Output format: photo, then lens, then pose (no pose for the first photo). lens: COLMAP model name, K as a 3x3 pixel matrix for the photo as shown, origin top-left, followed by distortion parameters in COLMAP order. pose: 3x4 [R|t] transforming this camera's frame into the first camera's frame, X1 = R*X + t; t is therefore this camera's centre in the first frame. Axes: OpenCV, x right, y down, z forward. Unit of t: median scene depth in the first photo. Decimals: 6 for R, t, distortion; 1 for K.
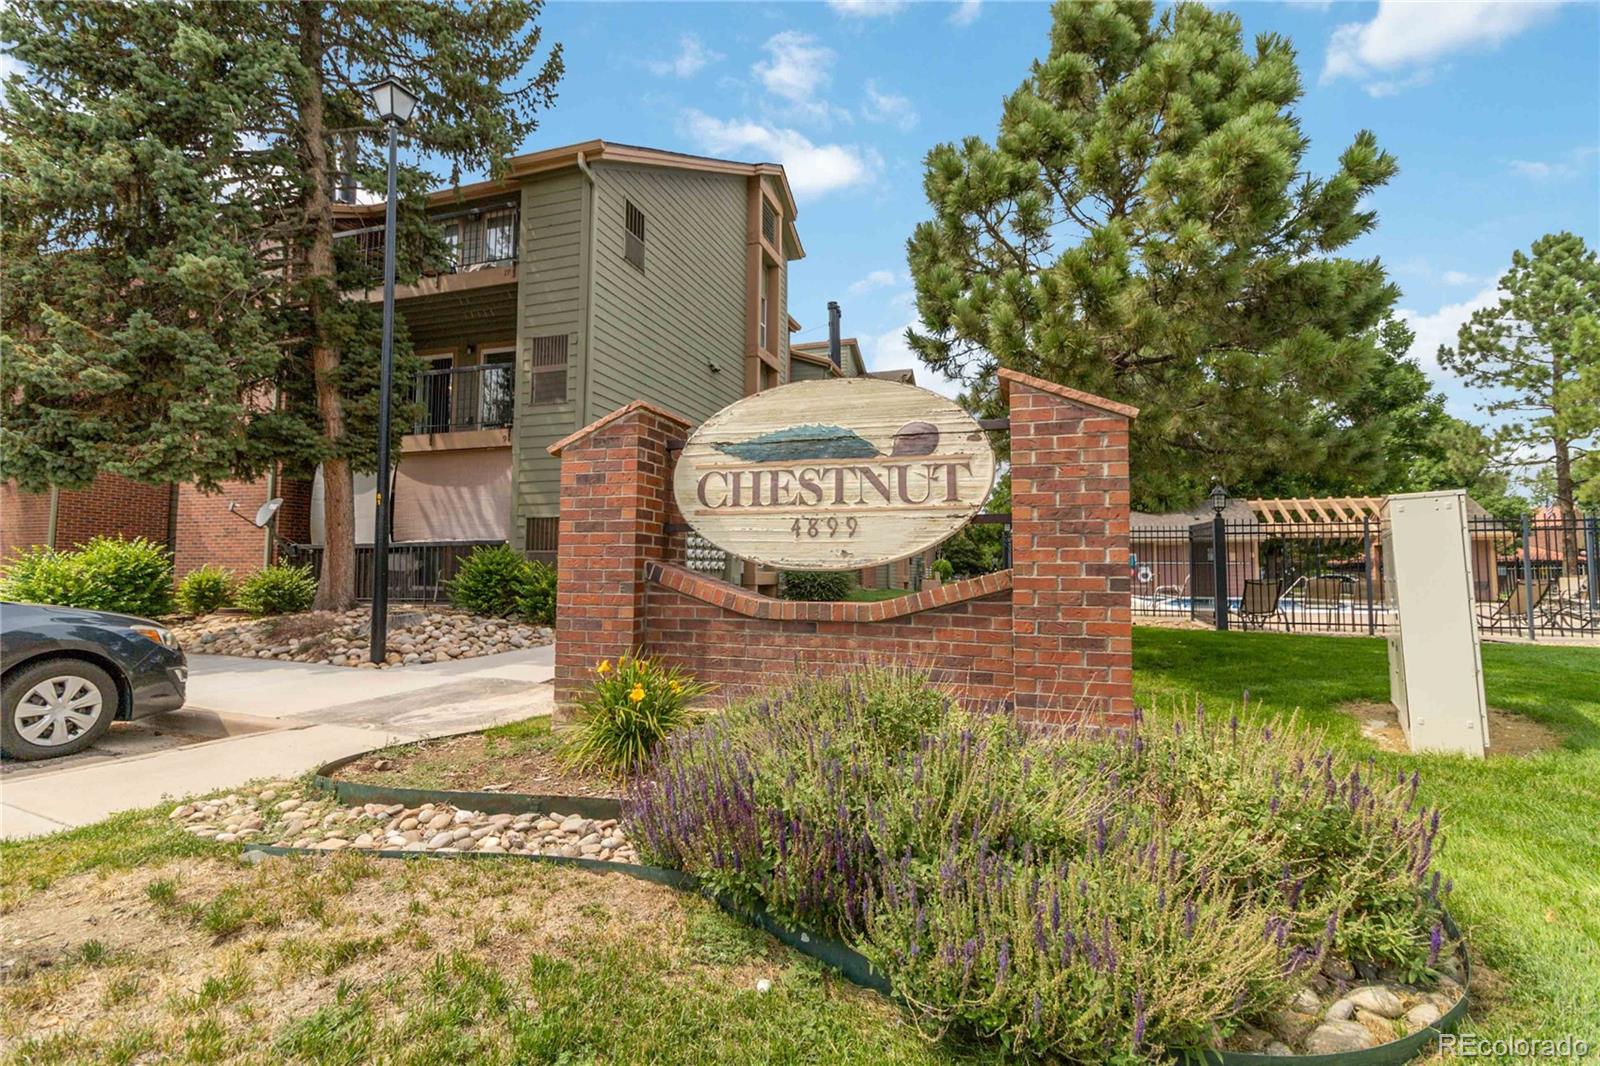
lens RADIAL K [[734.8, 0, 803.8], [0, 734.8, 525.8], [0, 0, 1]] dist [0.001727, 0.001053]
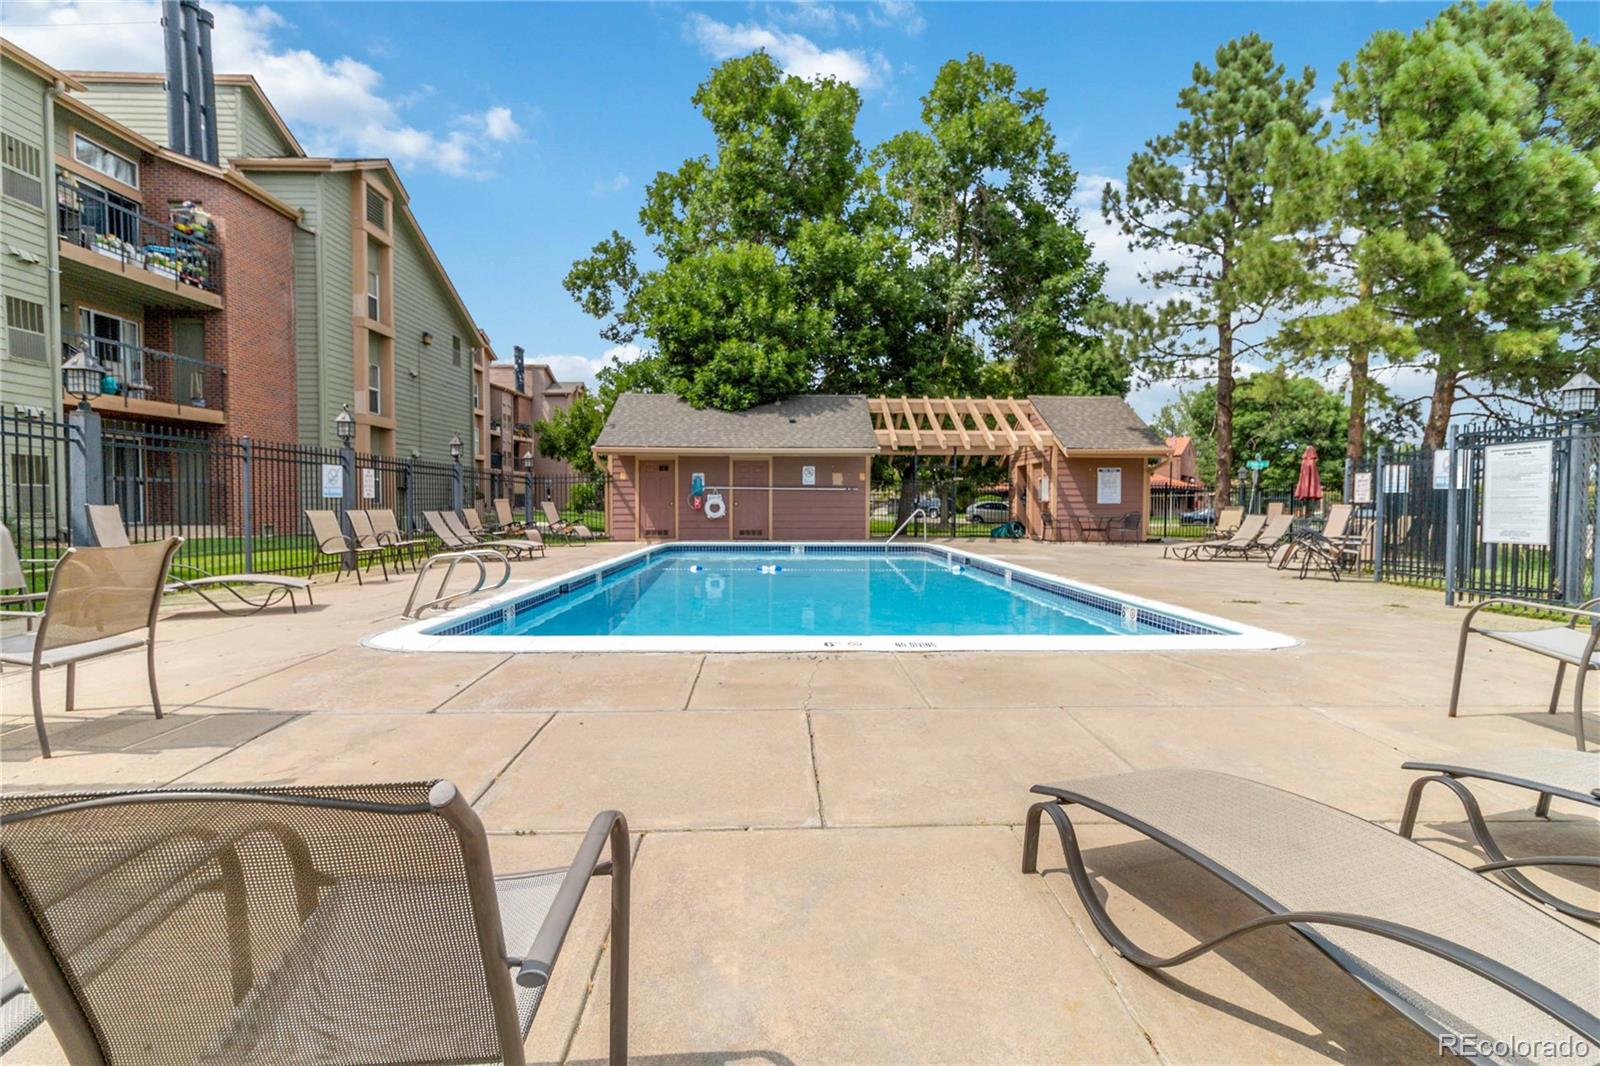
lens RADIAL K [[734.8, 0, 791.9], [0, 734.8, 526.4], [0, 0, 1]] dist [0.001727, 0.001053]
pose [[0.944667, -0.011637, 0.327826, 0.343999], [-0.020564, 0.995304, 0.094589, 0.023695], [-0.327387, -0.096096, 0.939991, 0.403356]]
